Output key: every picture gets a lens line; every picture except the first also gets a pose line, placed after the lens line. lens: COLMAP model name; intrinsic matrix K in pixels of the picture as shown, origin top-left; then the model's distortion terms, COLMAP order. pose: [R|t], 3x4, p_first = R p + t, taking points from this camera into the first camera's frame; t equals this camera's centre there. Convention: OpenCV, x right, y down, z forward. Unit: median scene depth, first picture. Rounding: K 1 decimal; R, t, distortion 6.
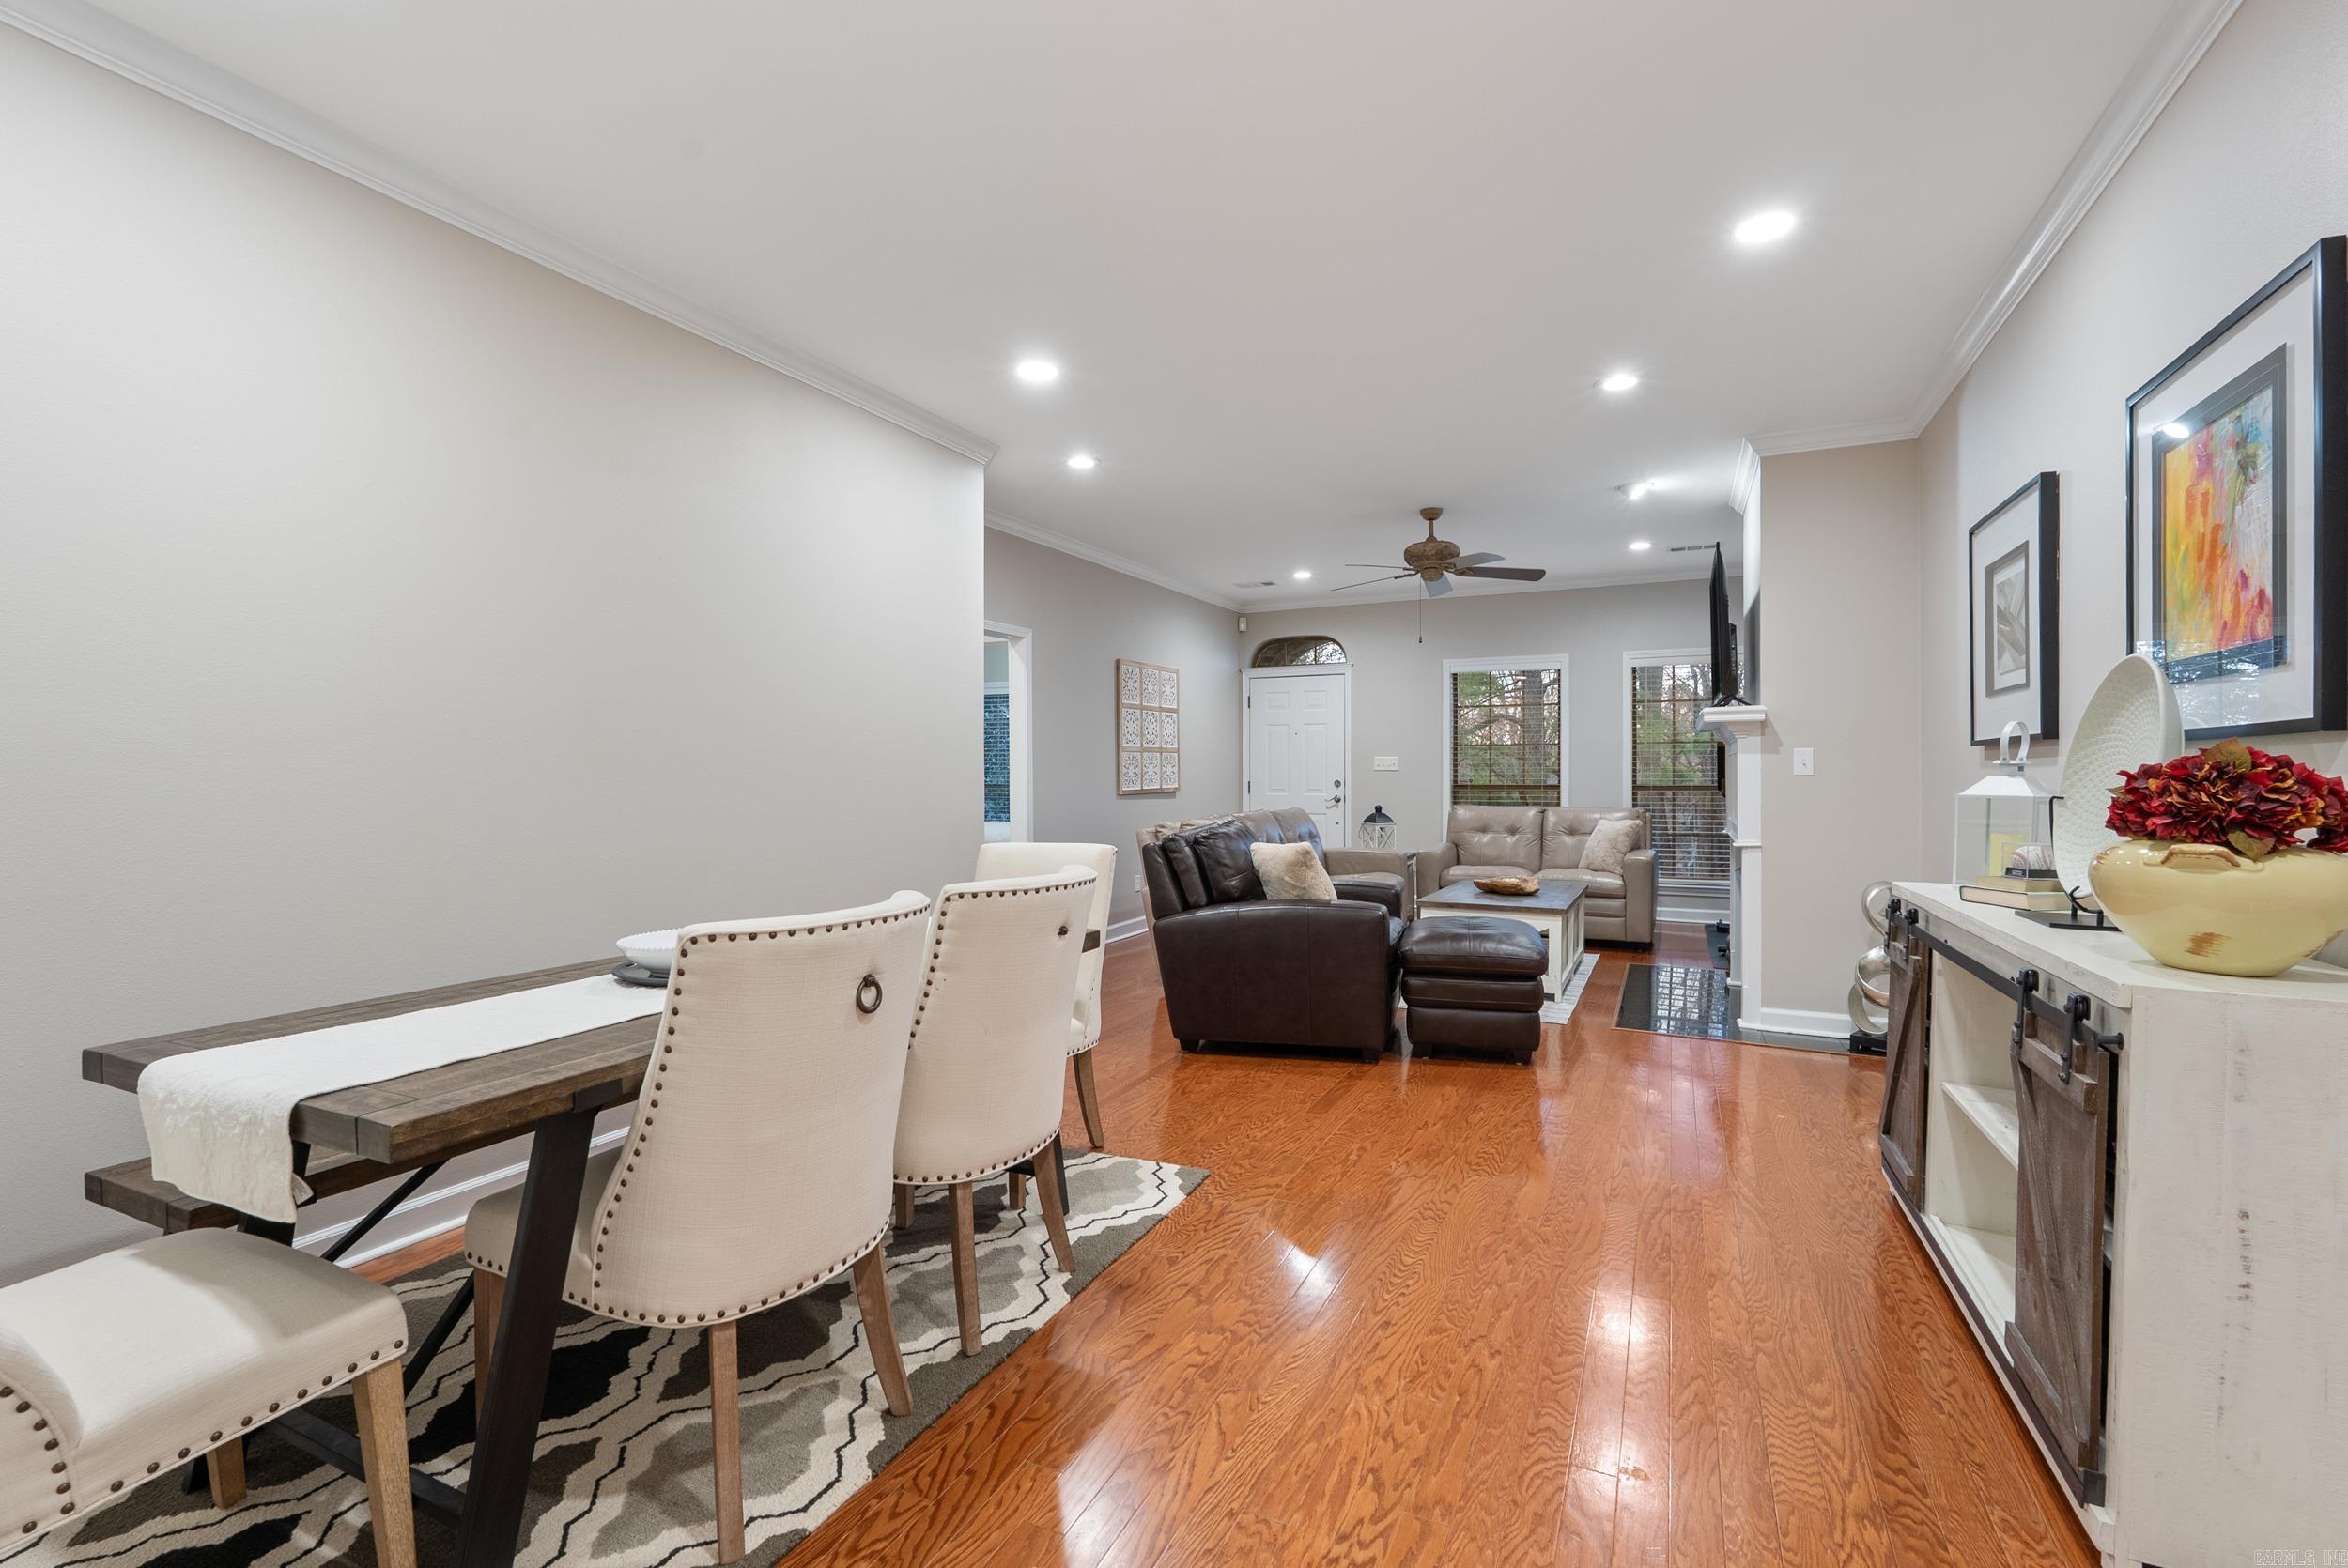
lens RADIAL K [[1040.5, 0, 1176.7], [0, 1040.5, 785.3], [0, 0, 1]] dist [-0.004407, 0.000381]
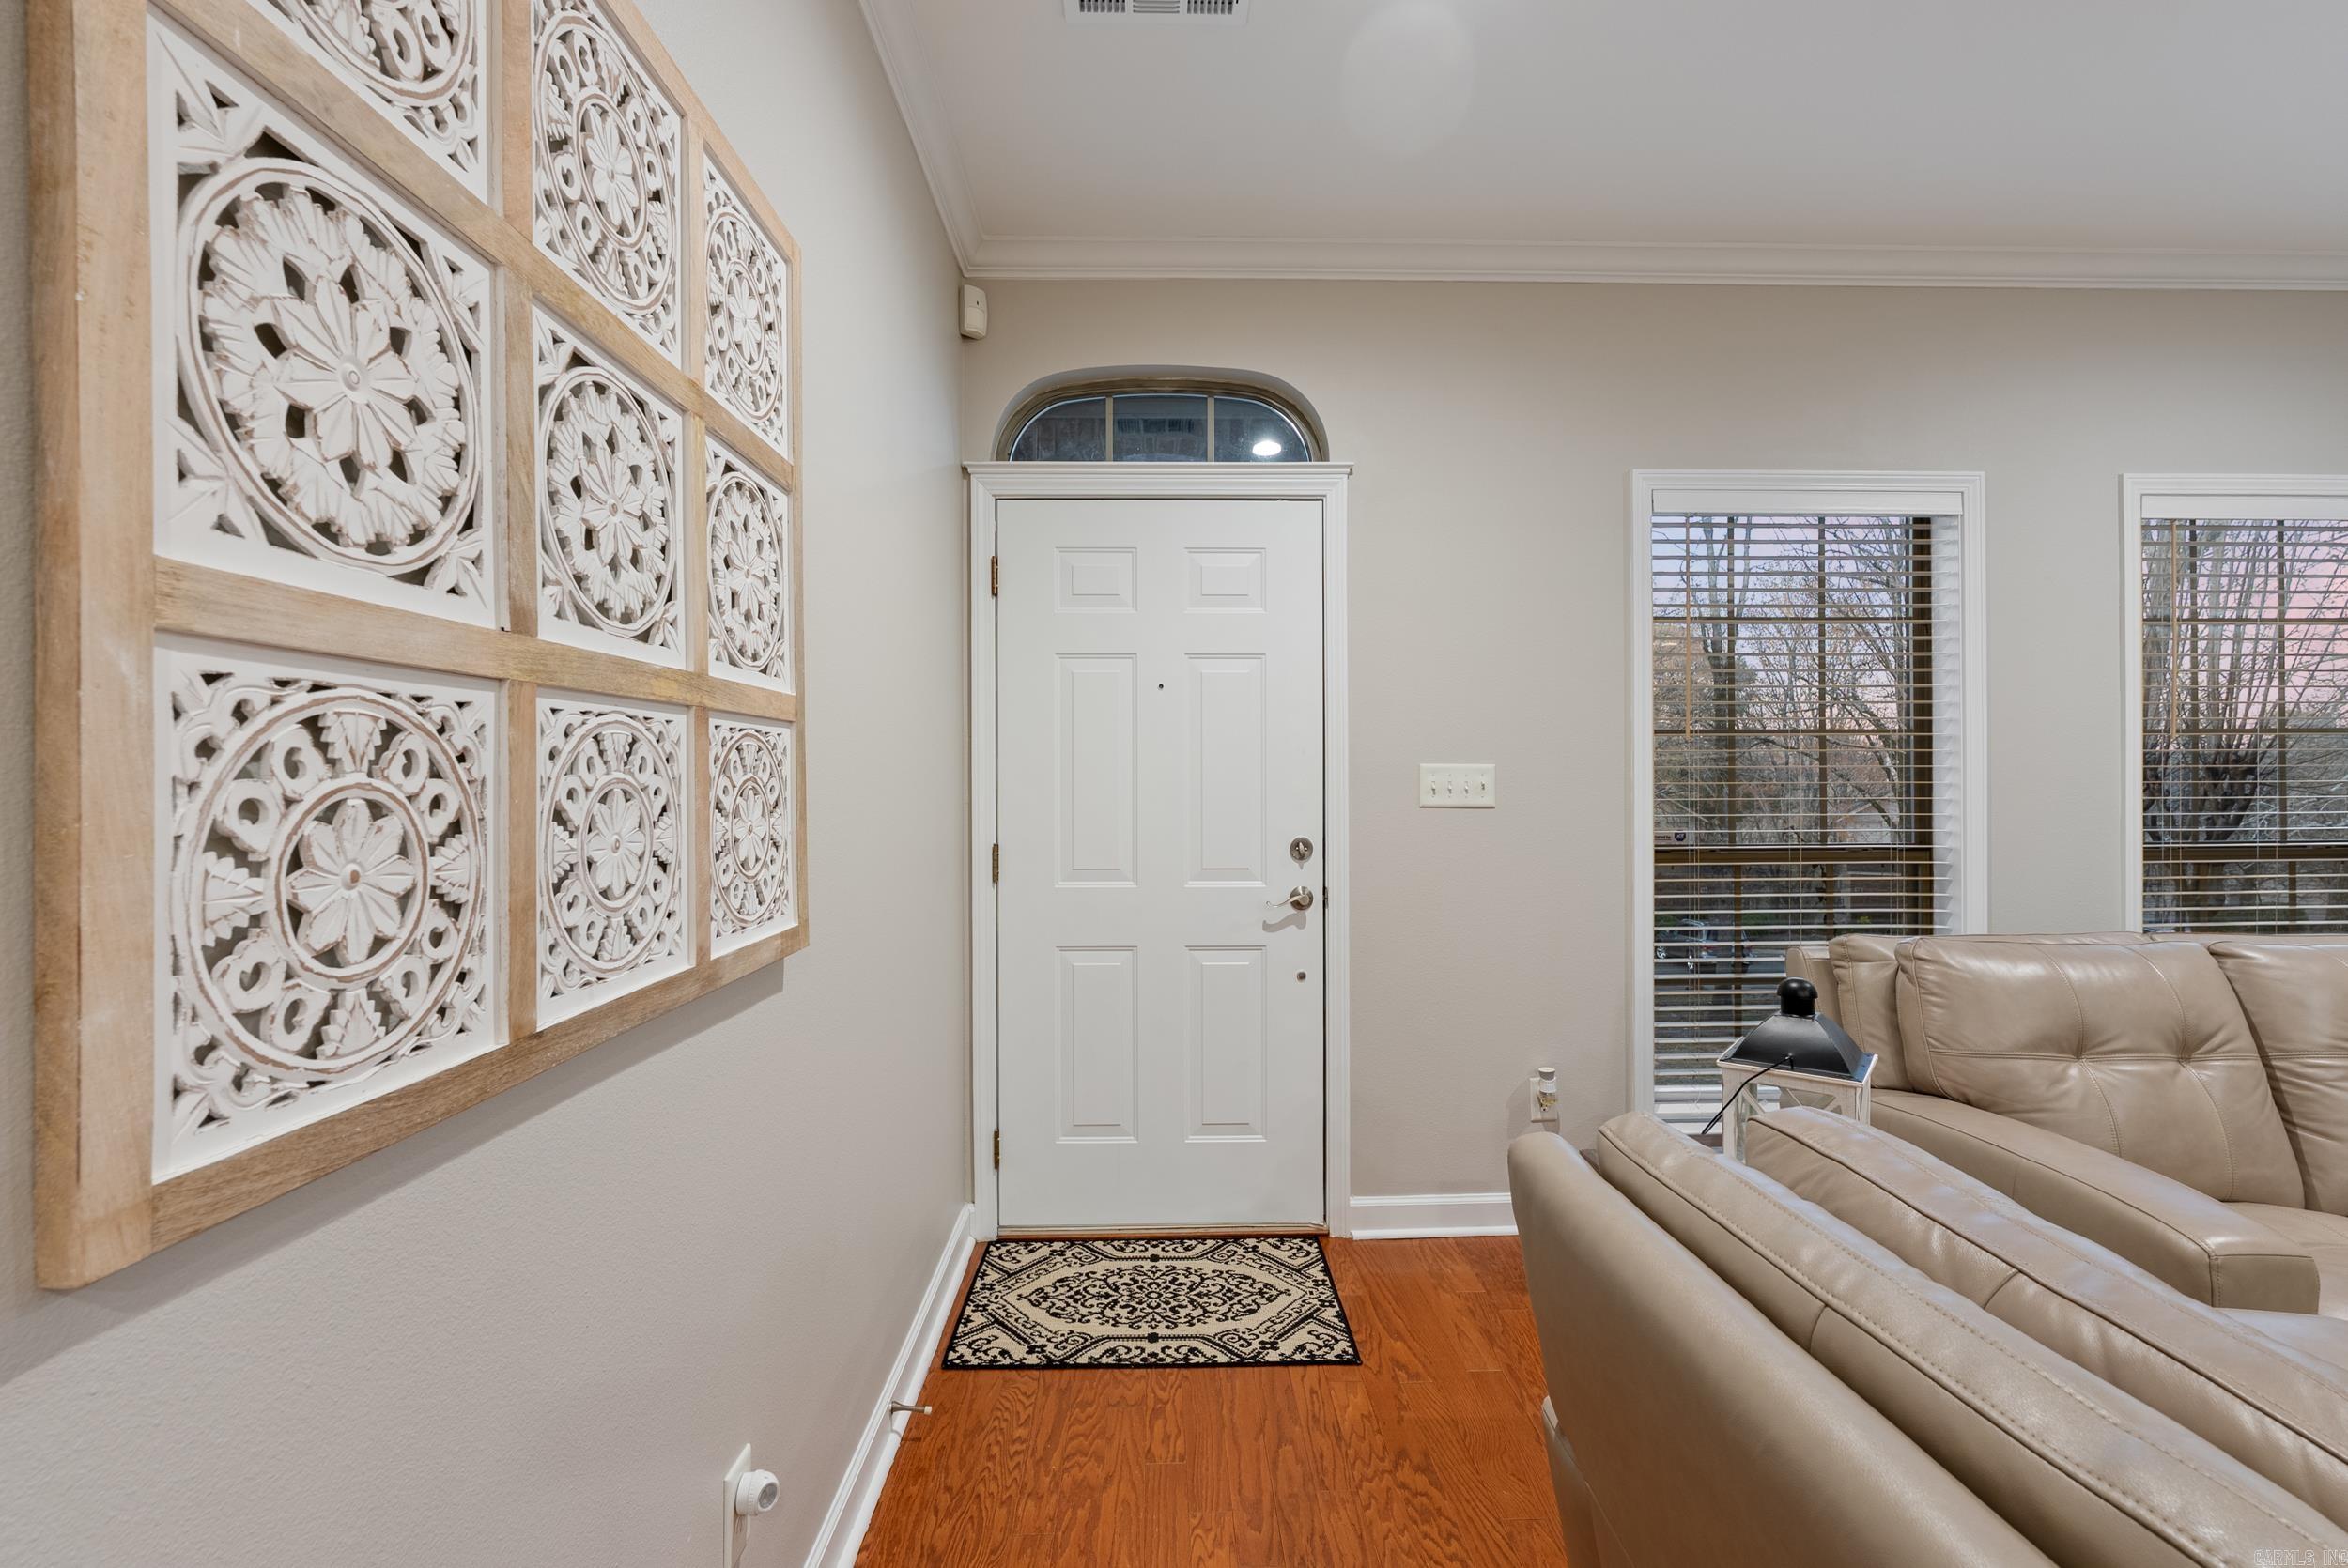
lens RADIAL K [[1032.7, 0, 1180.7], [0, 1032.7, 790.9], [0, 0, 1]] dist [-0.006121, 0.000784]
pose [[0.890631, -0.002804, 0.454718, -0.029860], [0.006401, 0.999959, -0.006373, -0.028755], [-0.454681, 0.008587, 0.890613, 1.228146]]
